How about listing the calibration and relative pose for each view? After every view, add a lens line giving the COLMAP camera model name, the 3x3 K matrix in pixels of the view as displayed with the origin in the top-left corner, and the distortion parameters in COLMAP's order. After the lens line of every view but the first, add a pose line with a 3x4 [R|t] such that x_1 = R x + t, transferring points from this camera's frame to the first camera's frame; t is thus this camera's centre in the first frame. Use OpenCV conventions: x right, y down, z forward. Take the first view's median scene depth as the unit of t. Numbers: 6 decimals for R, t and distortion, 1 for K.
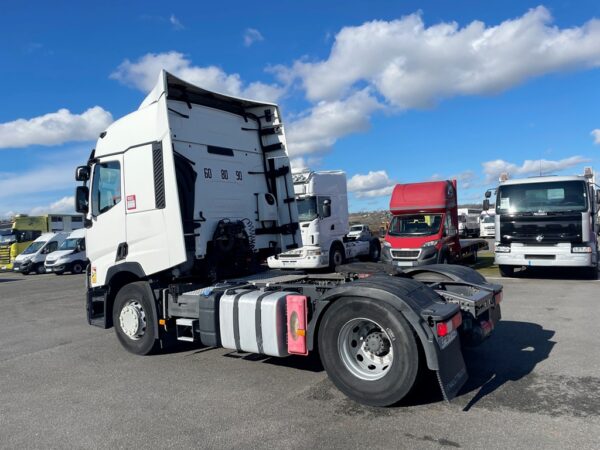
lens RADIAL K [[465.2, 0, 300.0], [0, 465.2, 225.0], [0, 0, 1]] dist [0.025018, -0.006938]
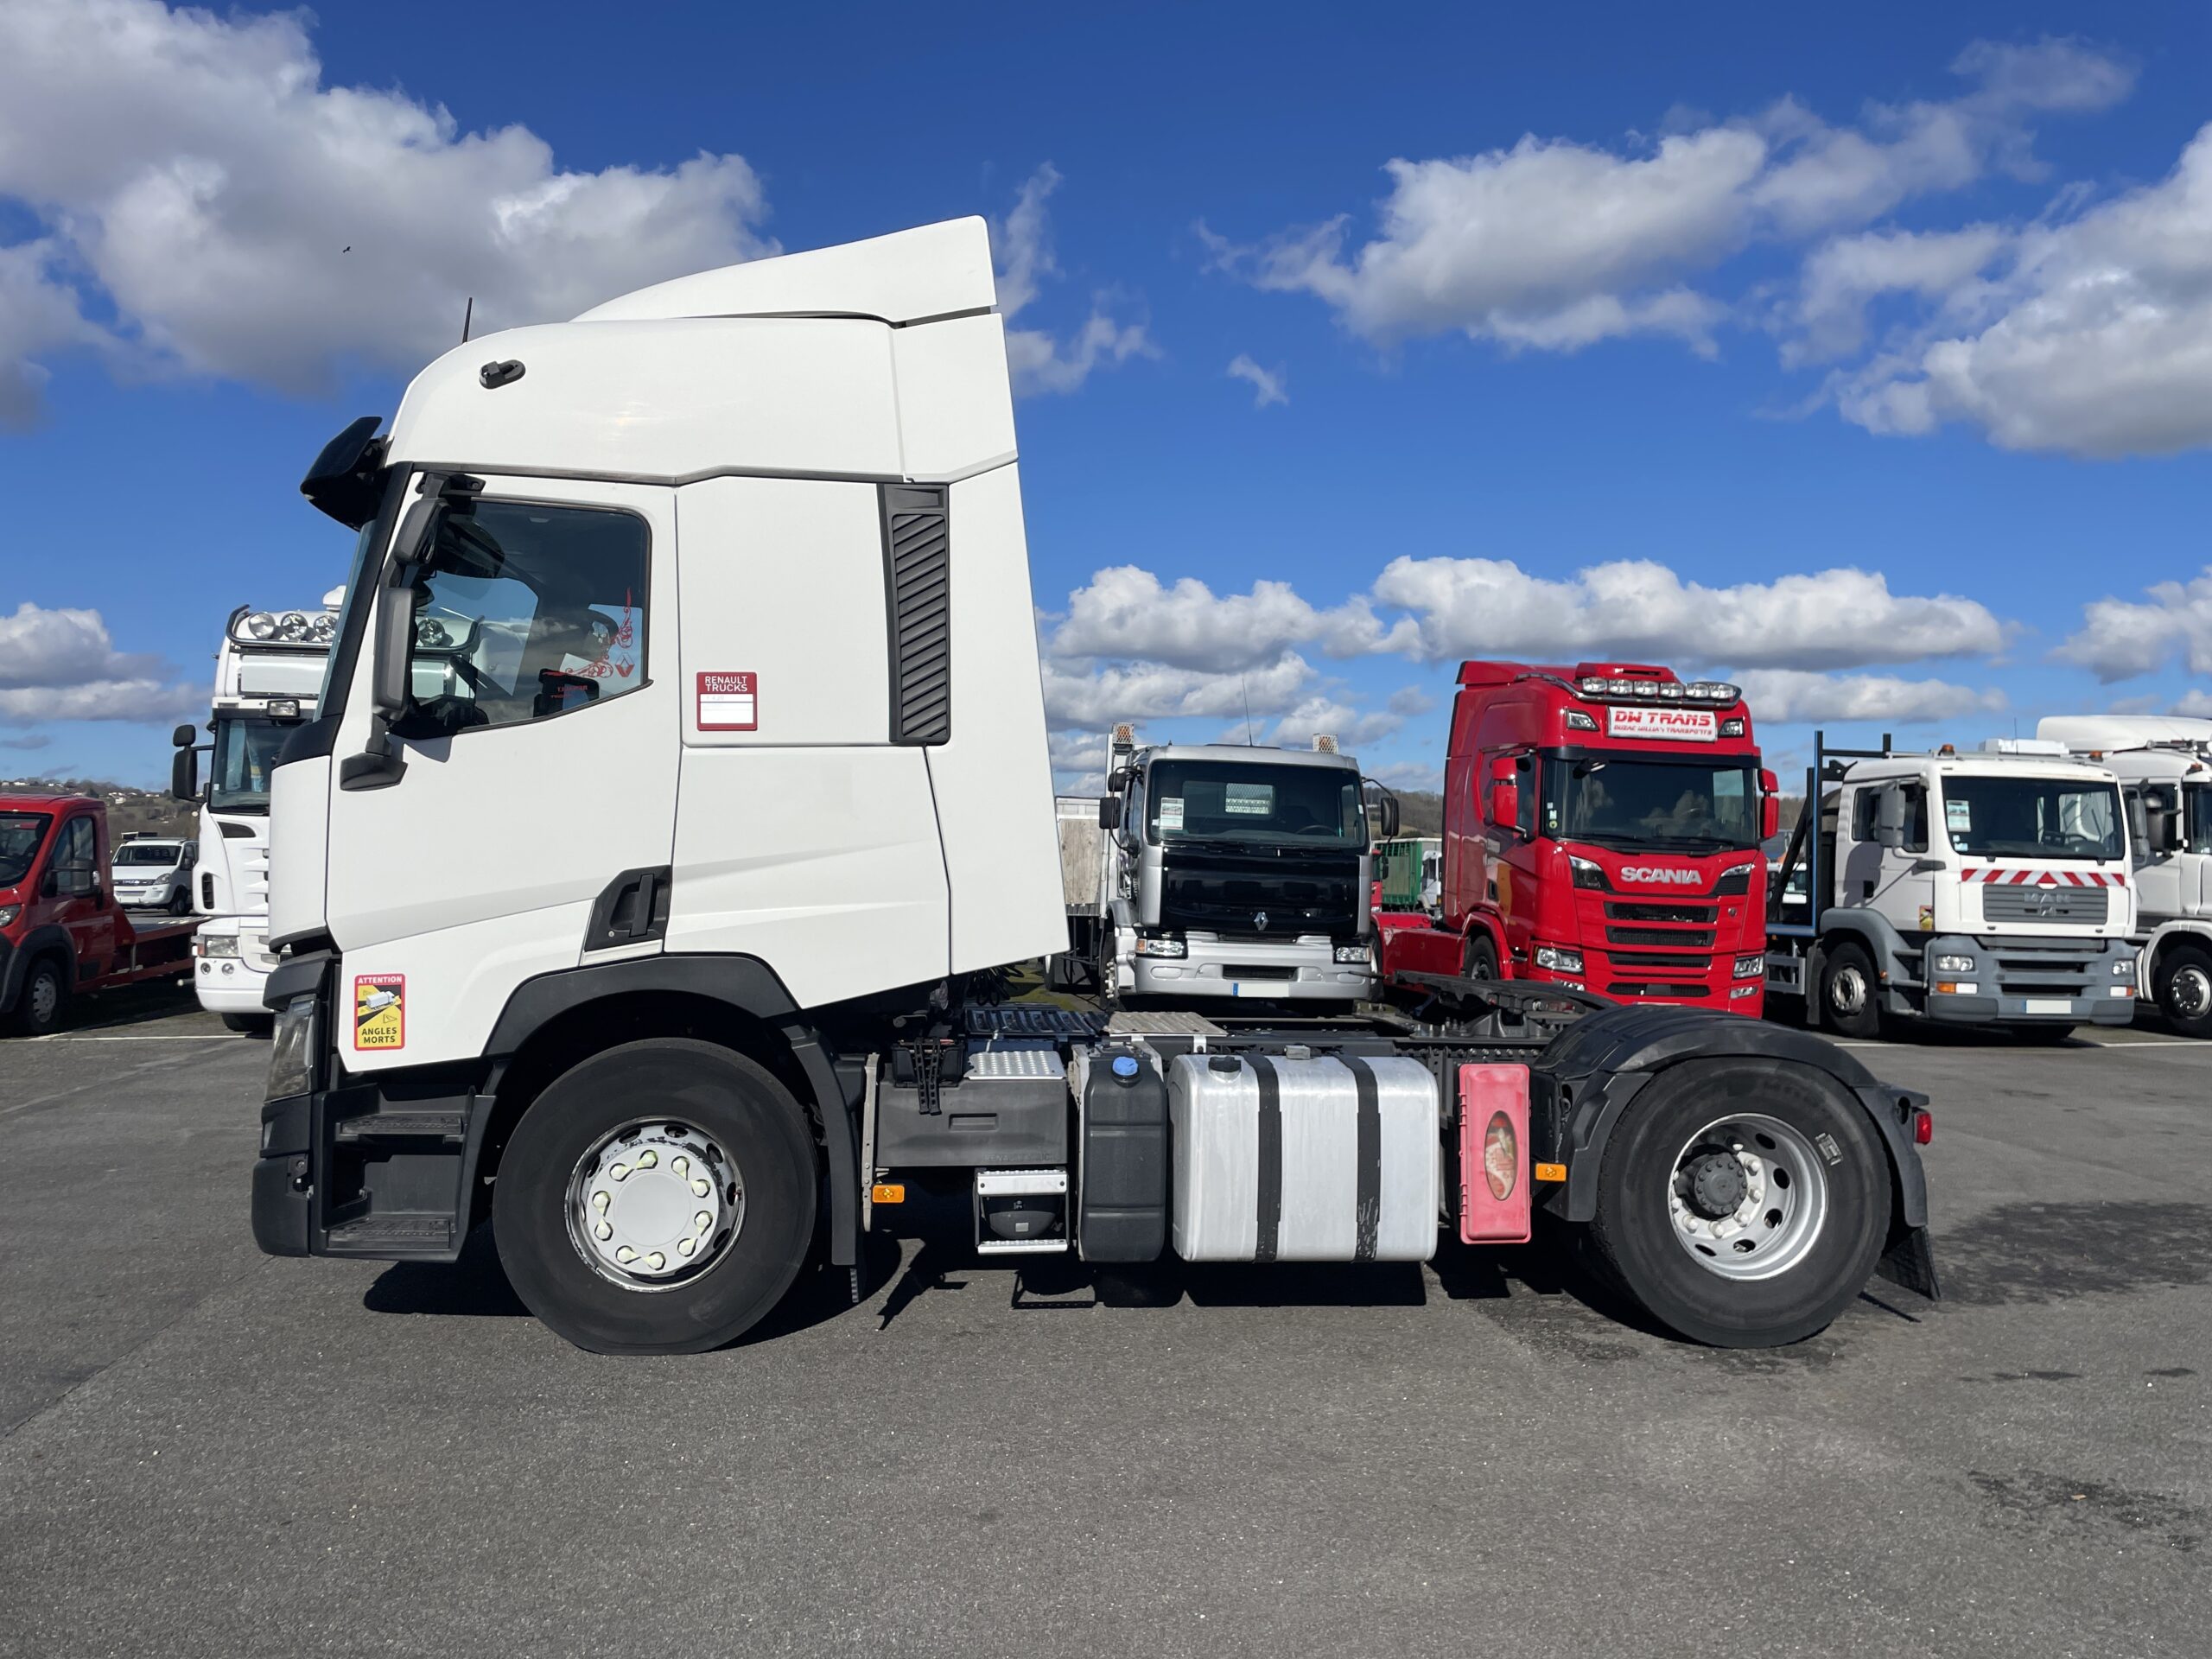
lens RADIAL K [[1714.9, 0, 1106.0], [0, 1714.9, 829.5], [0, 0, 1]] dist [0.025018, -0.006938]
pose [[0.733531, 0.074396, 0.675572, -0.459180], [-0.060484, 0.997193, -0.044140, 0.024735], [-0.676960, -0.008483, 0.735971, 0.129039]]
